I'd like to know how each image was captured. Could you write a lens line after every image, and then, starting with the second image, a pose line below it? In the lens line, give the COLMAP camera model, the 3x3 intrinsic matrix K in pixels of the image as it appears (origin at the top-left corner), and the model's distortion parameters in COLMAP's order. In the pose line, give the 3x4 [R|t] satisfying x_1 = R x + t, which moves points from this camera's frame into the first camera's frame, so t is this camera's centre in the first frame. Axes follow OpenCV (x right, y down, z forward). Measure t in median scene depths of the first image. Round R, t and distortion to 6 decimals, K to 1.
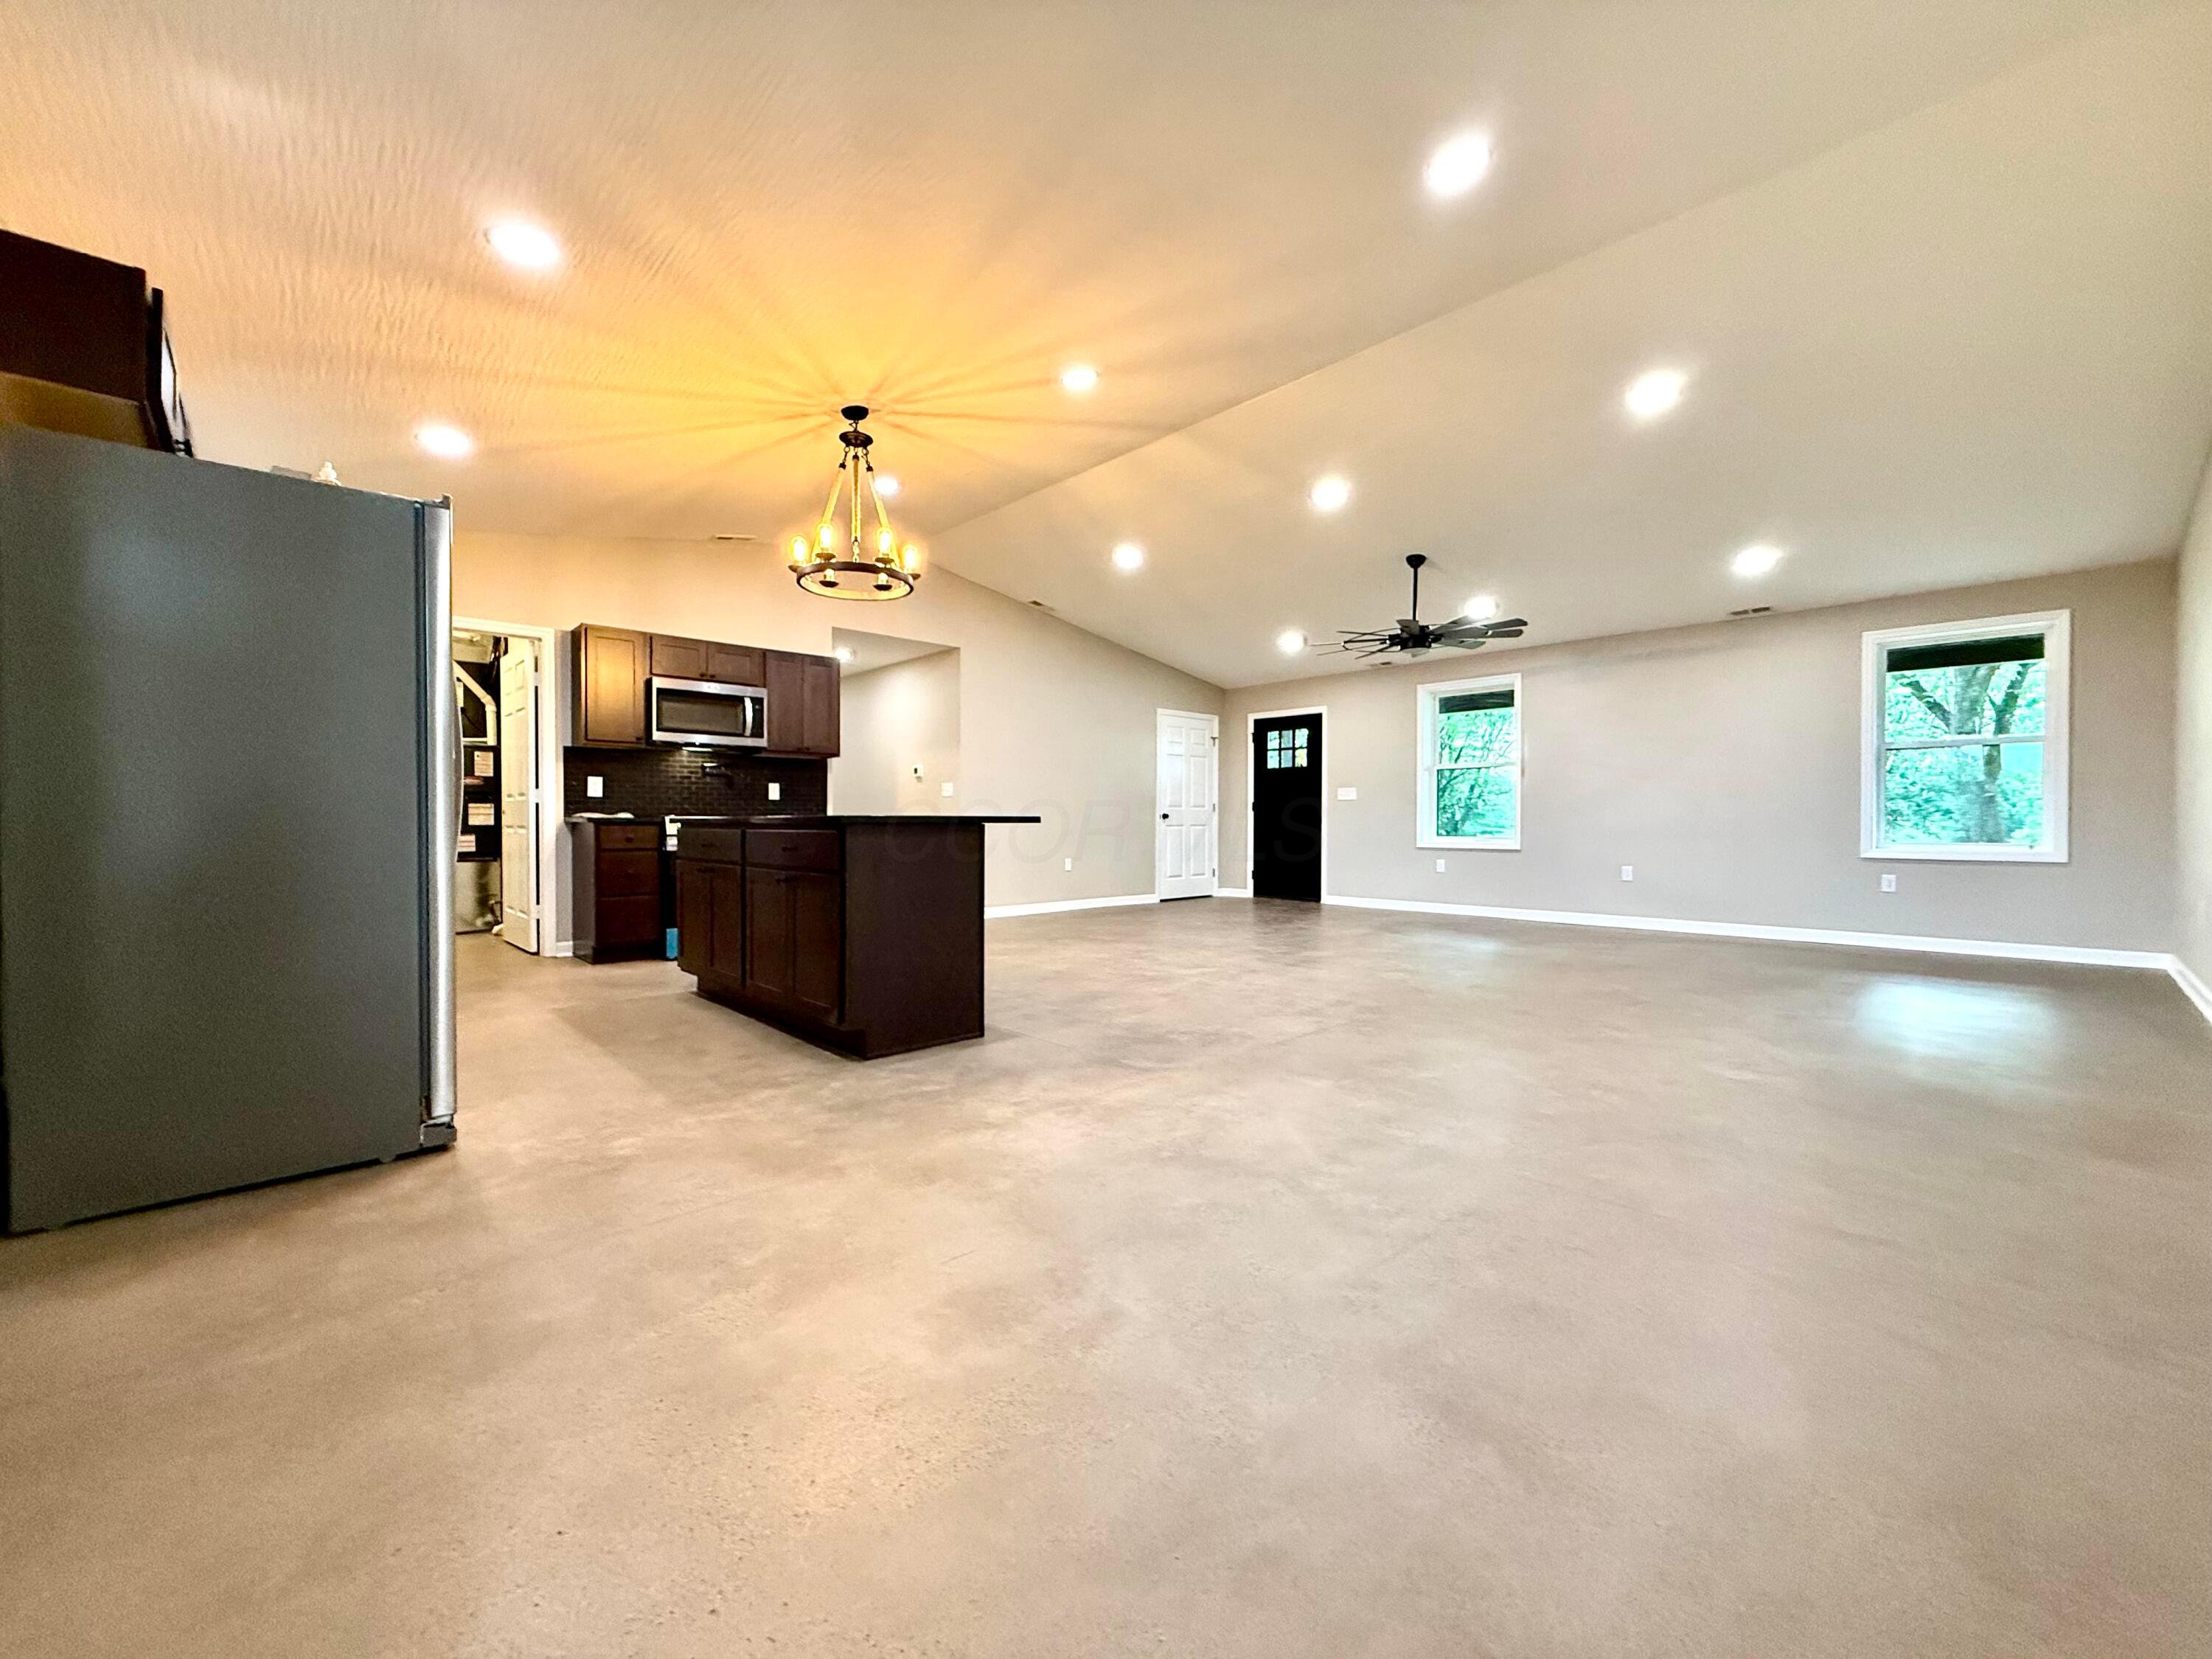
lens RADIAL K [[878.4, 0, 1111.0], [0, 878.4, 829.9], [0, 0, 1]] dist [0.001393, -0.000120]
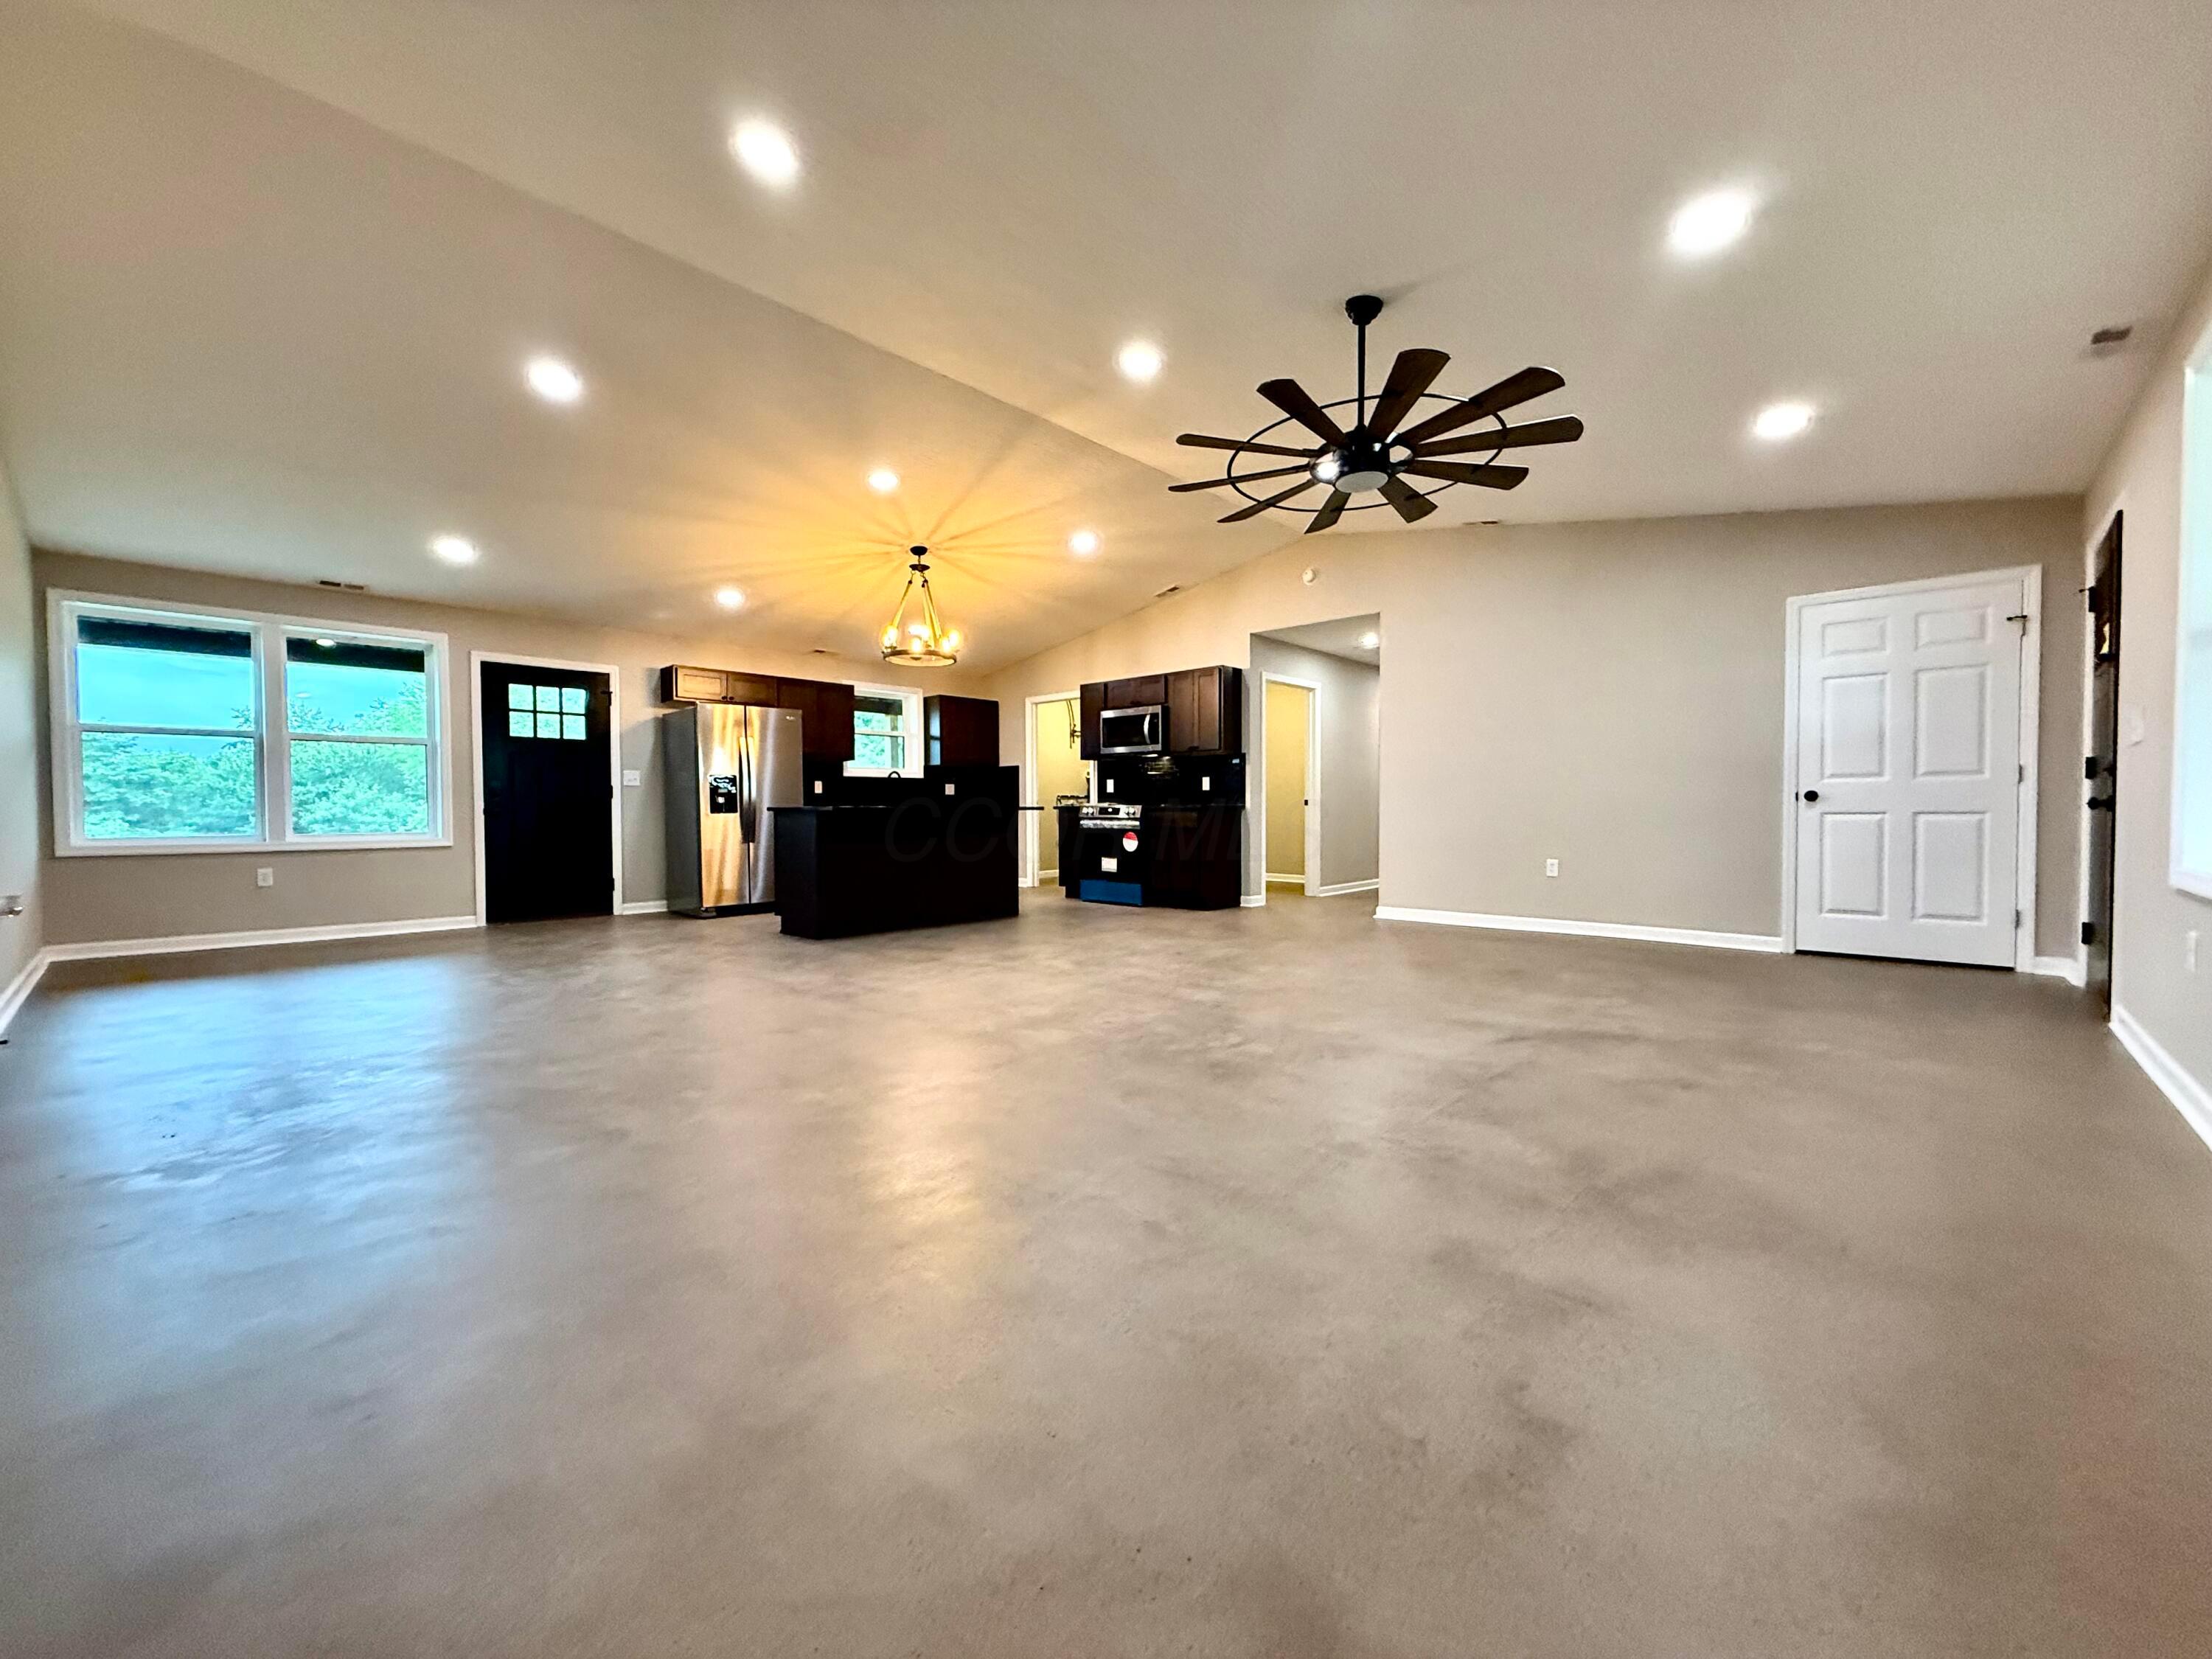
lens RADIAL K [[878.4, 0, 1103.7], [0, 878.4, 824.4], [0, 0, 1]] dist [0.001393, -0.000120]
pose [[0.055627, 0.017065, -0.998306, 0.880195], [-0.006139, 0.999841, 0.016749, -0.006694], [0.998433, 0.005197, 0.055723, 0.834844]]
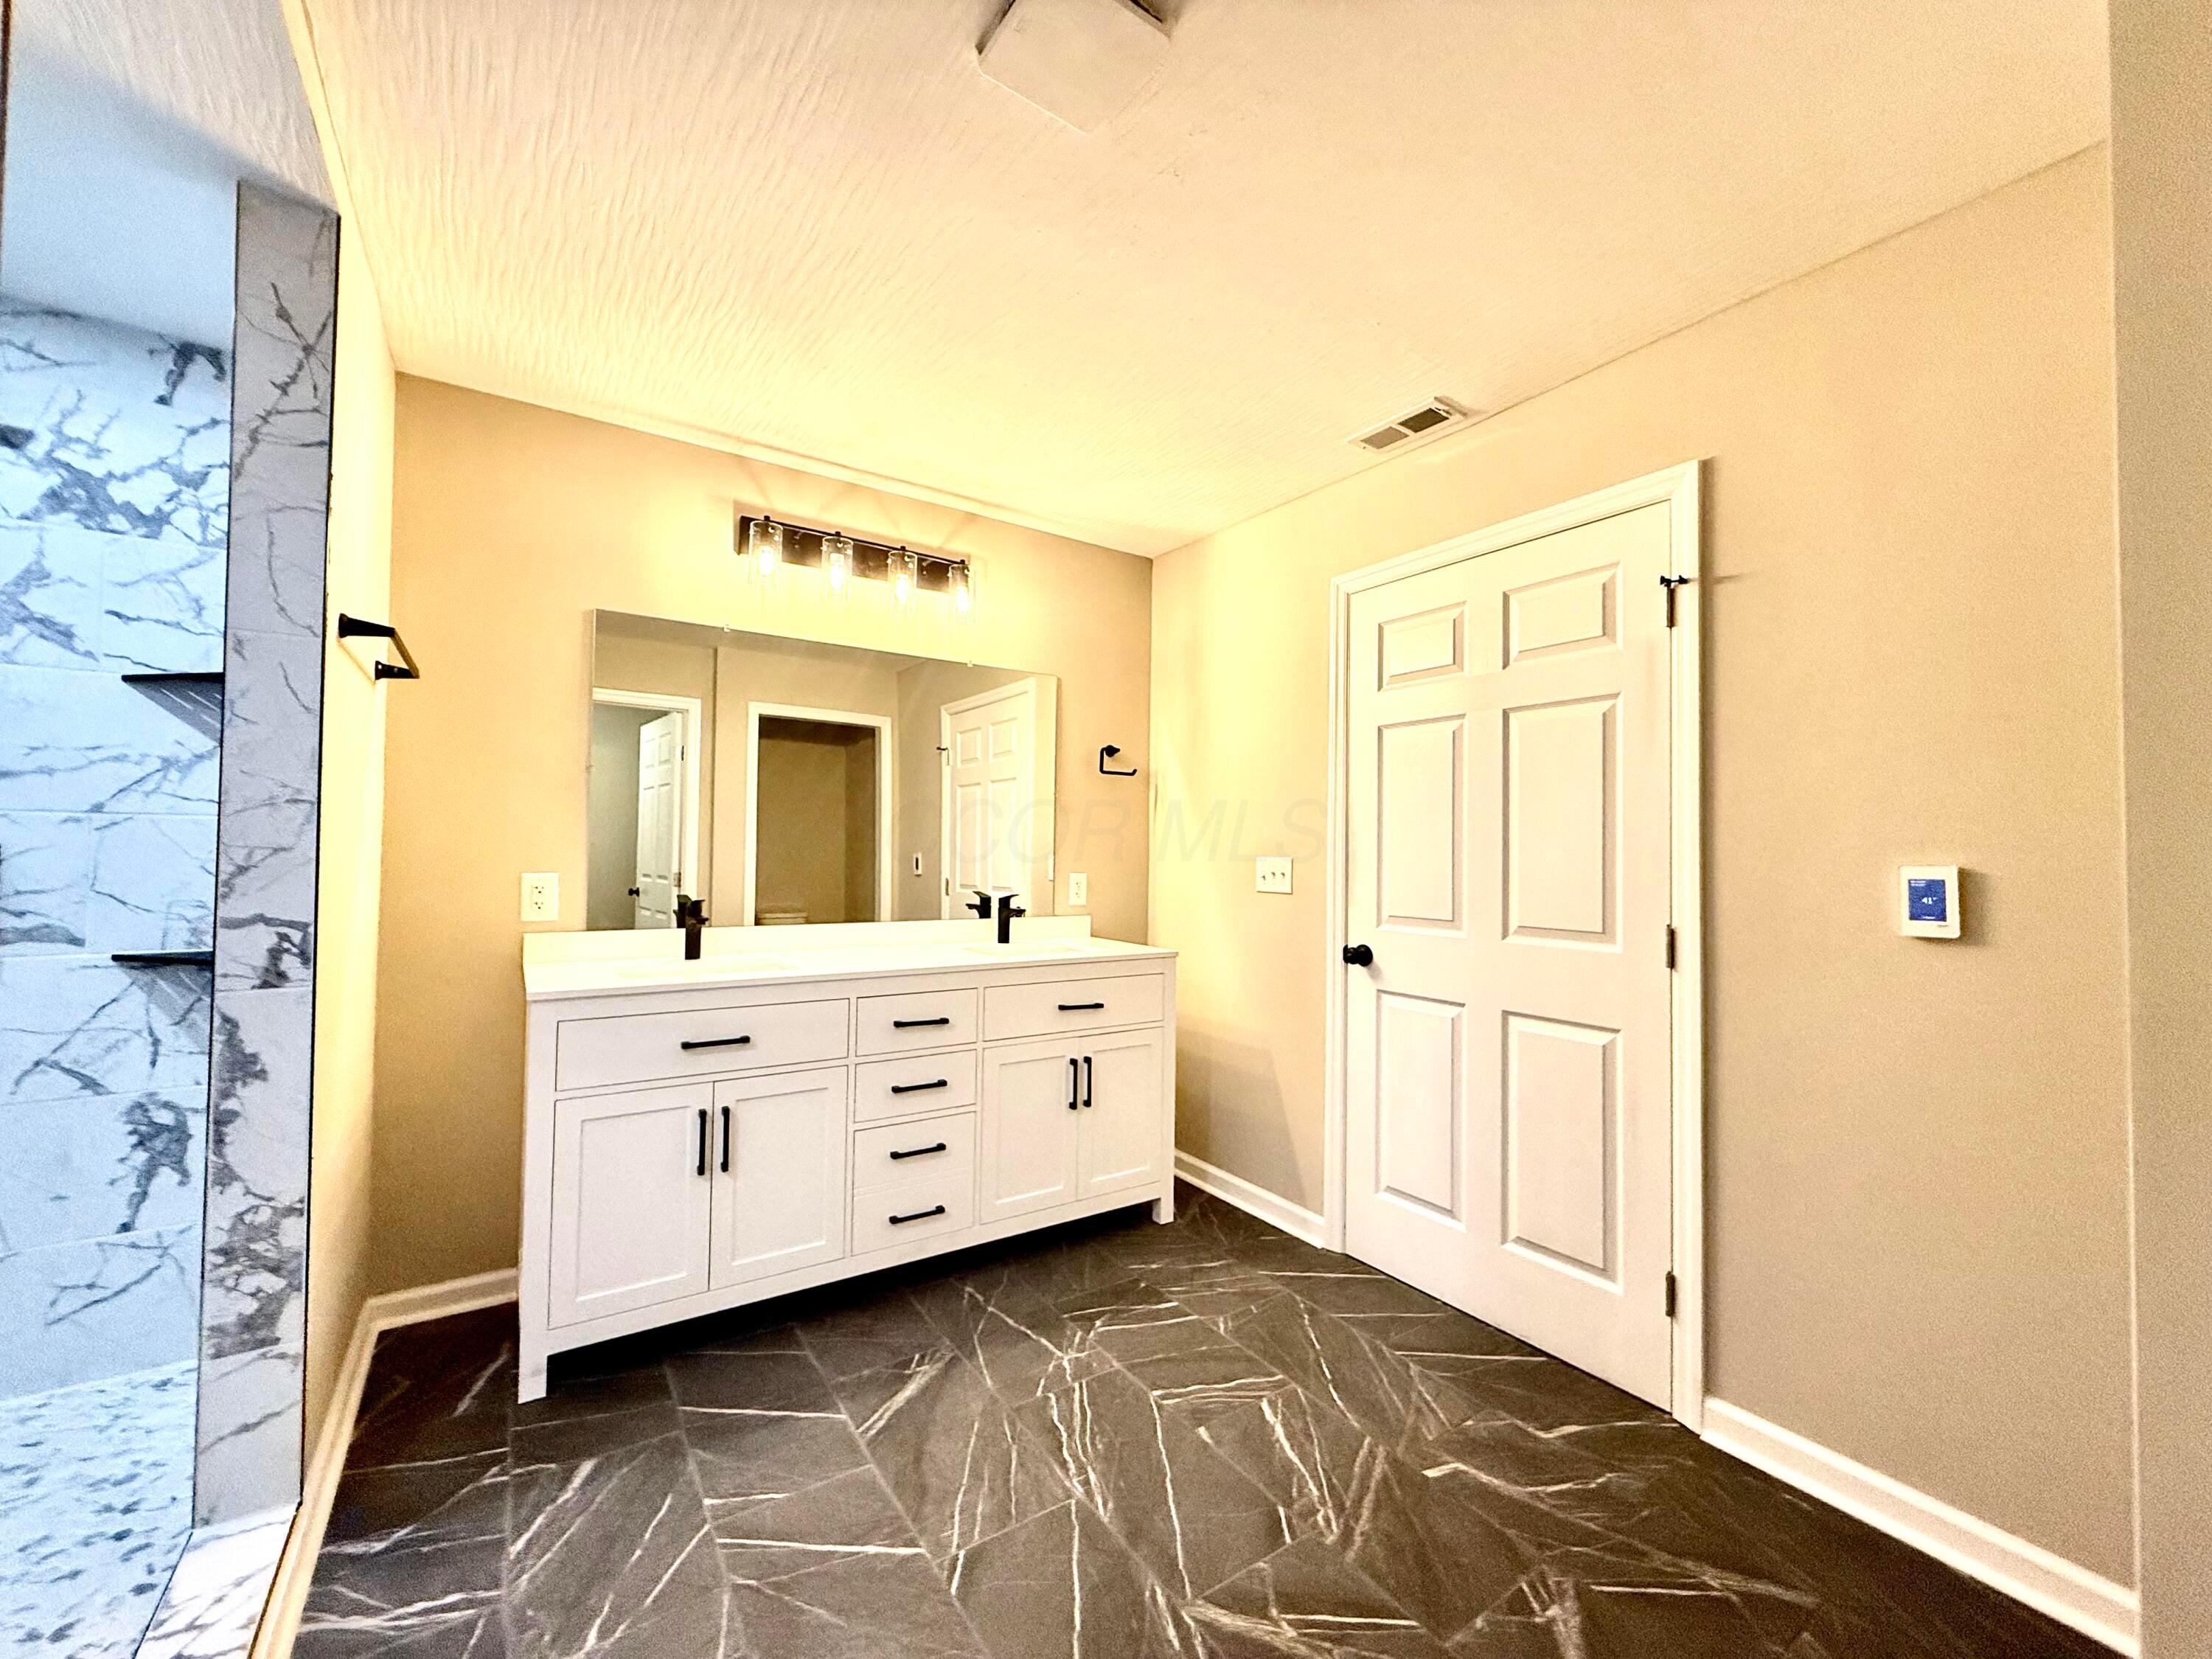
lens RADIAL K [[878.4, 0, 1108.0], [0, 878.4, 841.4], [0, 0, 1]] dist [0.001393, -0.000120]
pose [[-0.162562, -0.023902, -0.986409, 0.530816], [-0.022955, 0.999528, -0.020437, -0.067450], [0.986431, 0.019320, -0.163034, 1.488855]]
